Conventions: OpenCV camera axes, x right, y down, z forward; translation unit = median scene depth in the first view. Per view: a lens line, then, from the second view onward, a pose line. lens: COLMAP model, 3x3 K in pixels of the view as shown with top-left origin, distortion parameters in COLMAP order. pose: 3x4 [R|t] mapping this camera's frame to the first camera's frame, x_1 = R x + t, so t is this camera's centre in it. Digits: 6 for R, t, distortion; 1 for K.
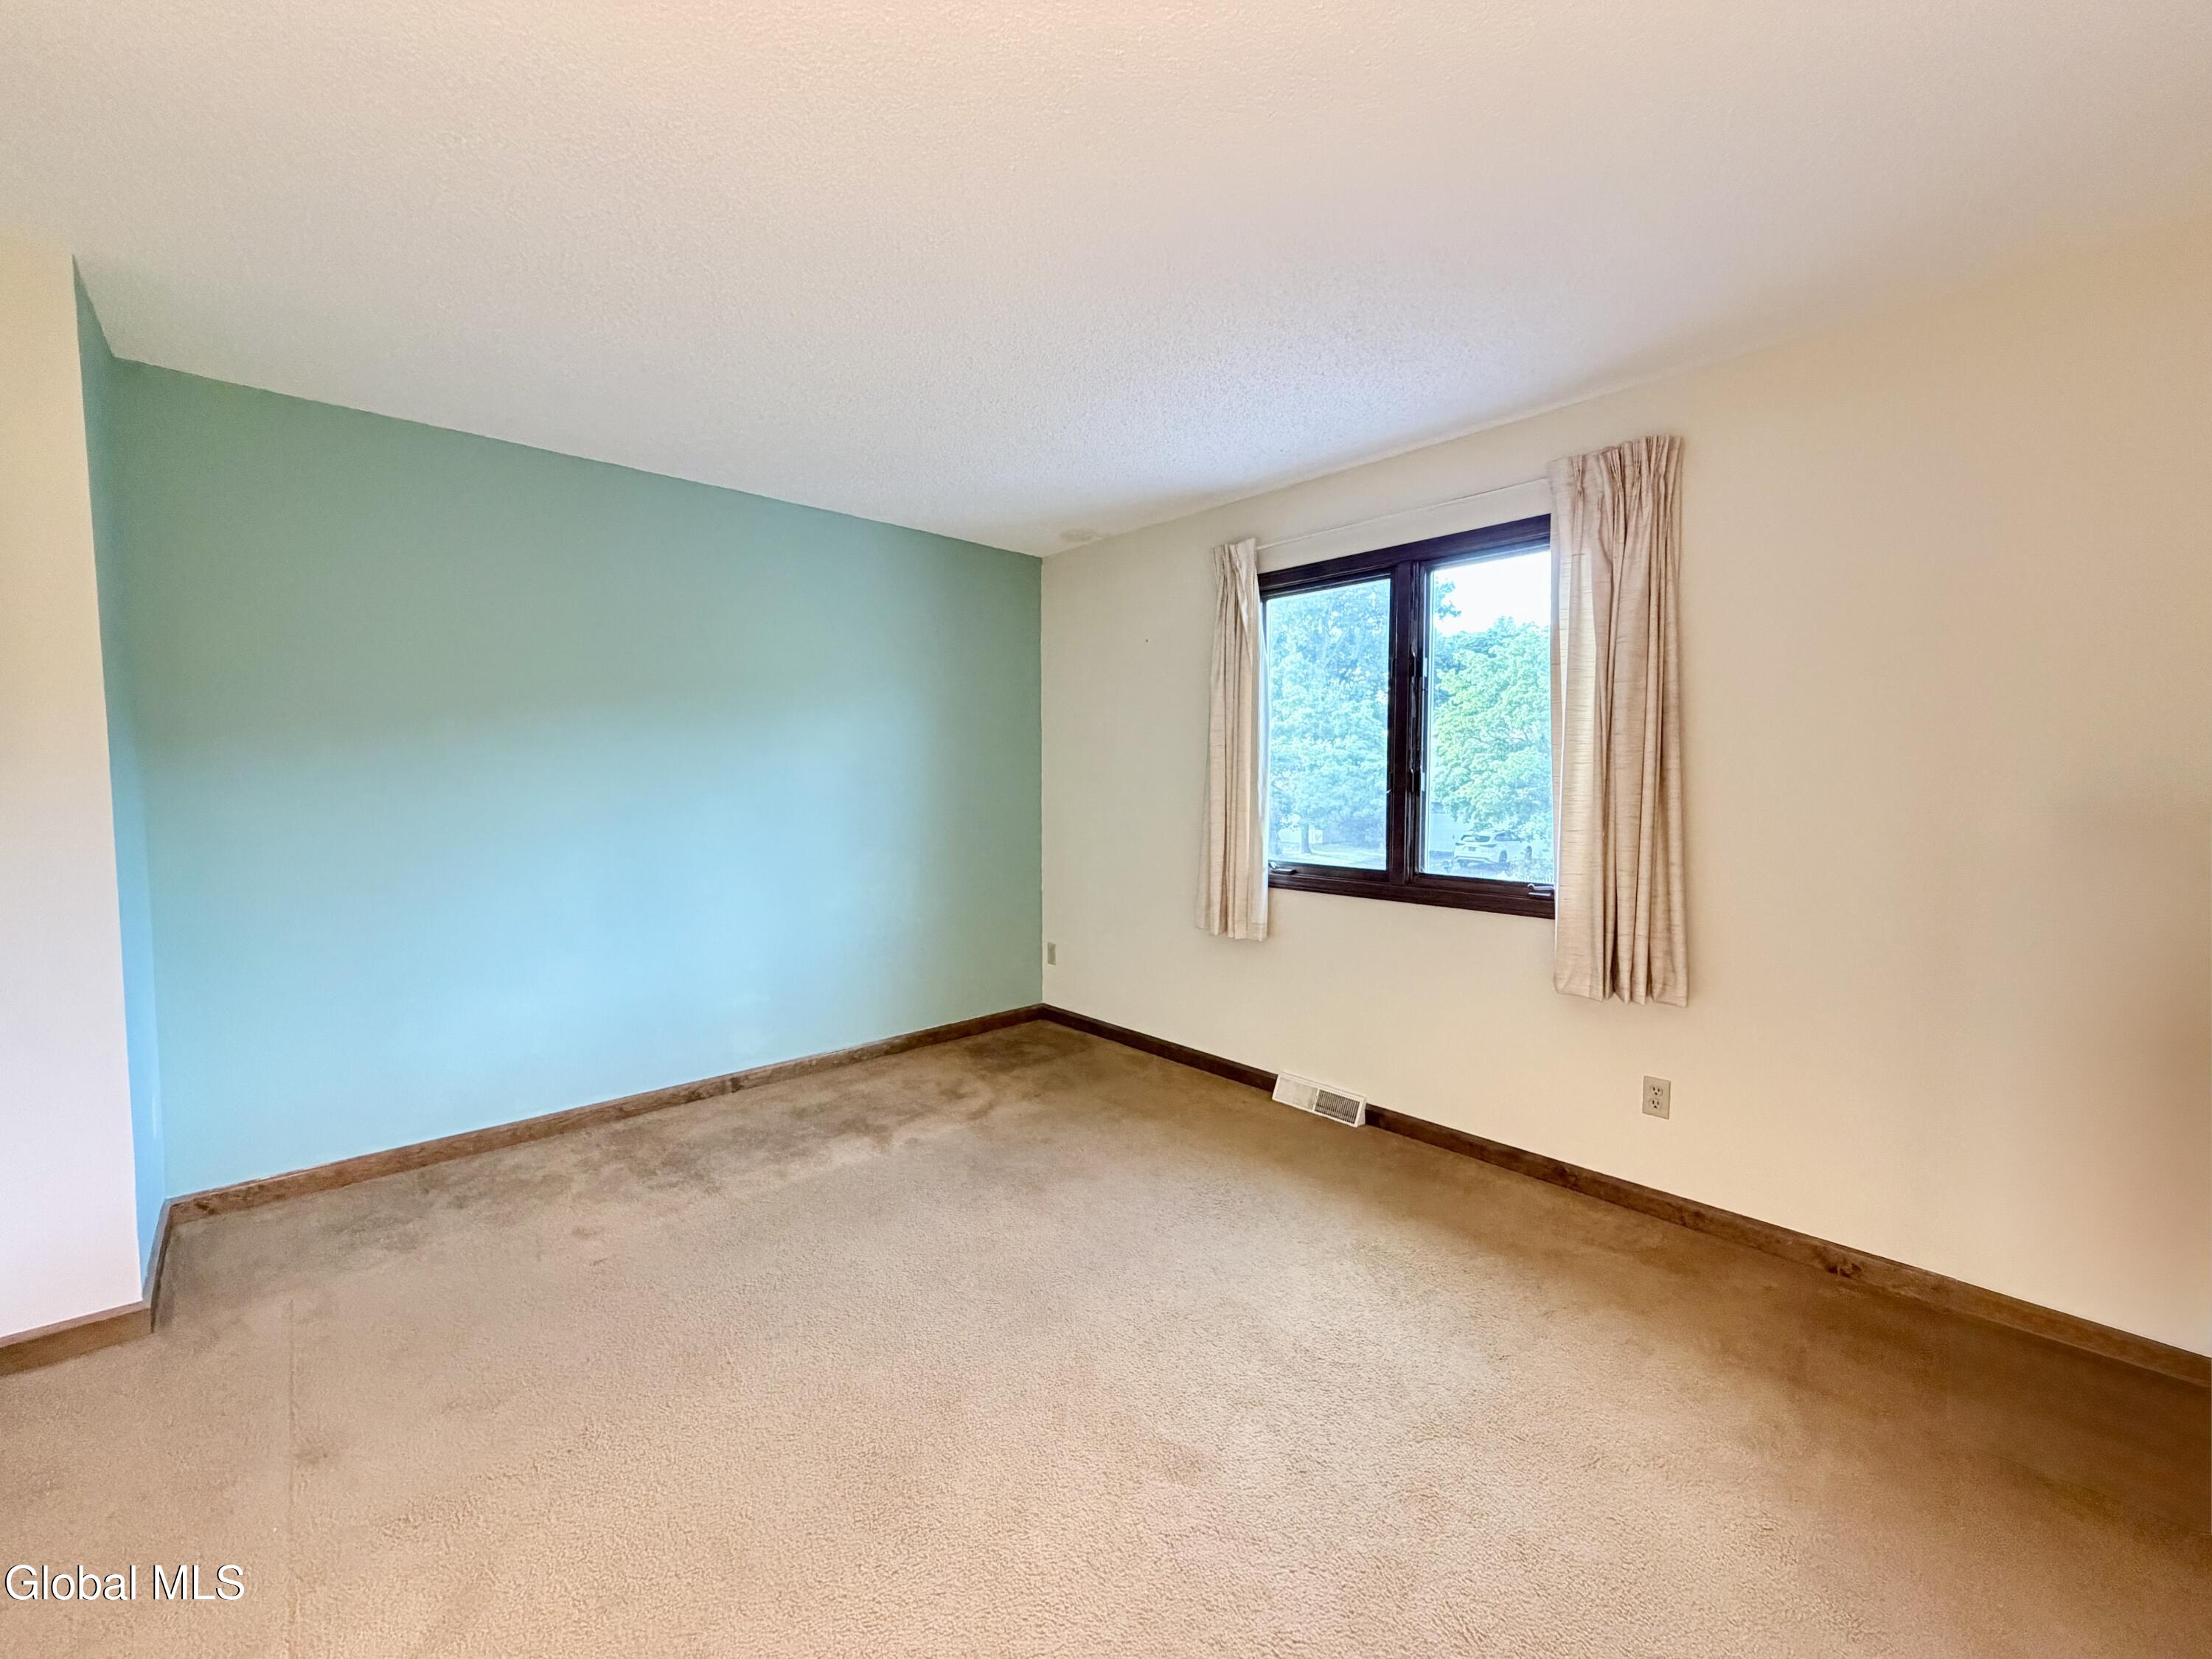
lens RADIAL K [[883.5, 0, 1104.7], [0, 883.5, 822.2], [0, 0, 1]] dist [-0.001995, -0.000066]
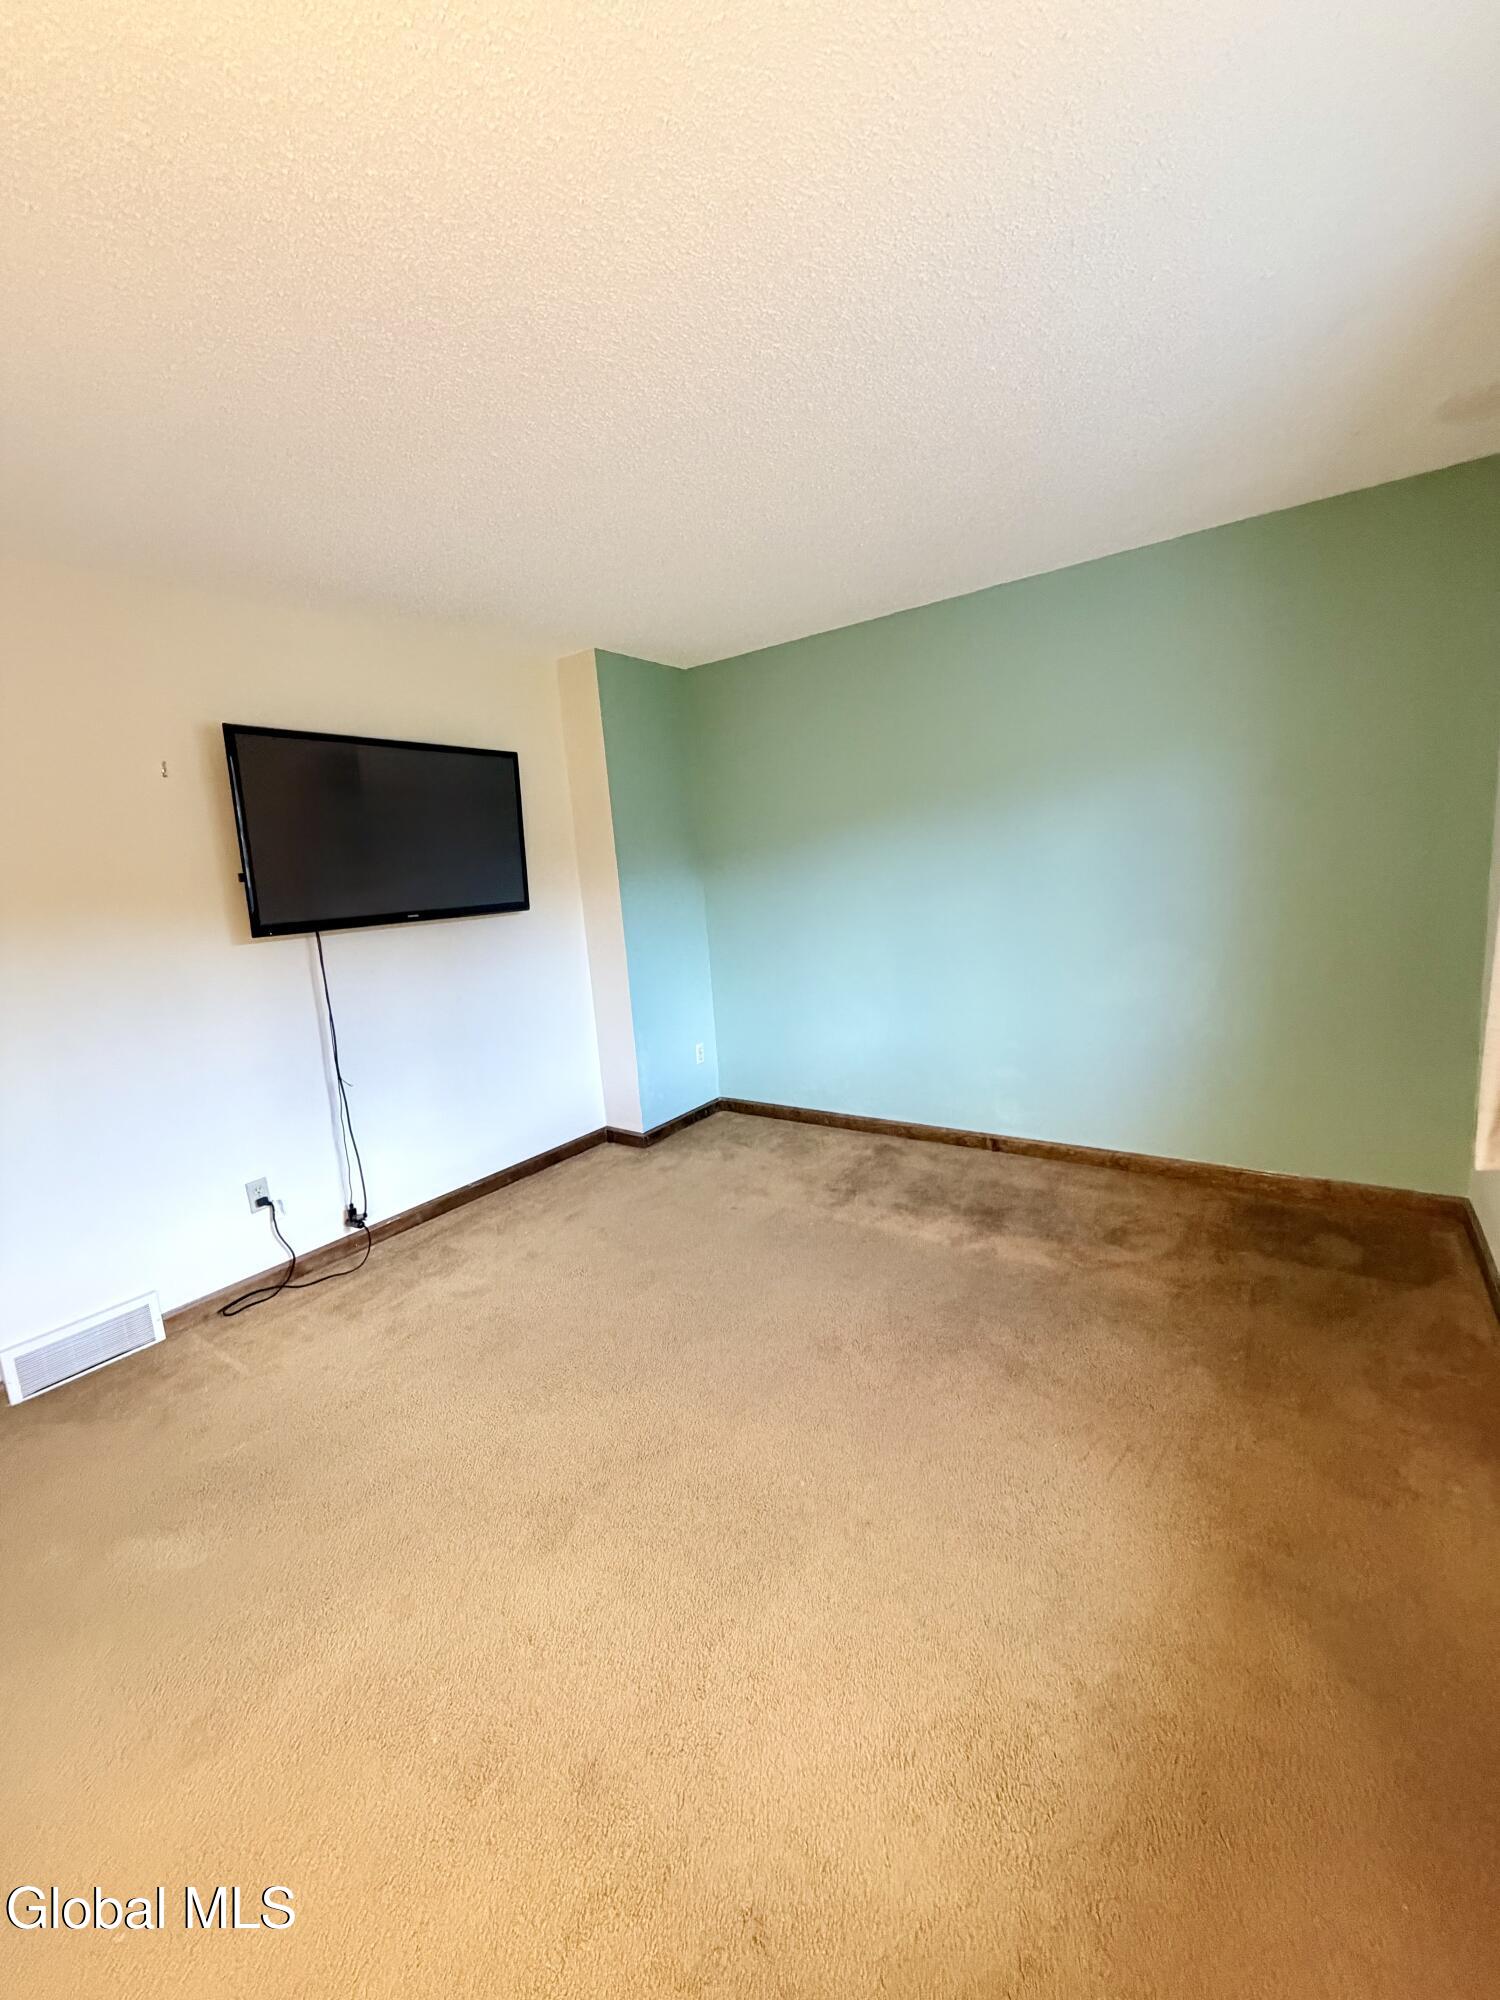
lens RADIAL K [[798.8, 0, 750.4], [0, 798.8, 995.9], [0, 0, 1]] dist [-0.001995, -0.000066]
pose [[0.194018, 0.141560, -0.970731, 0.509865], [0.024948, 0.988502, 0.149138, -0.052605], [0.980681, -0.053153, 0.188255, 0.542811]]
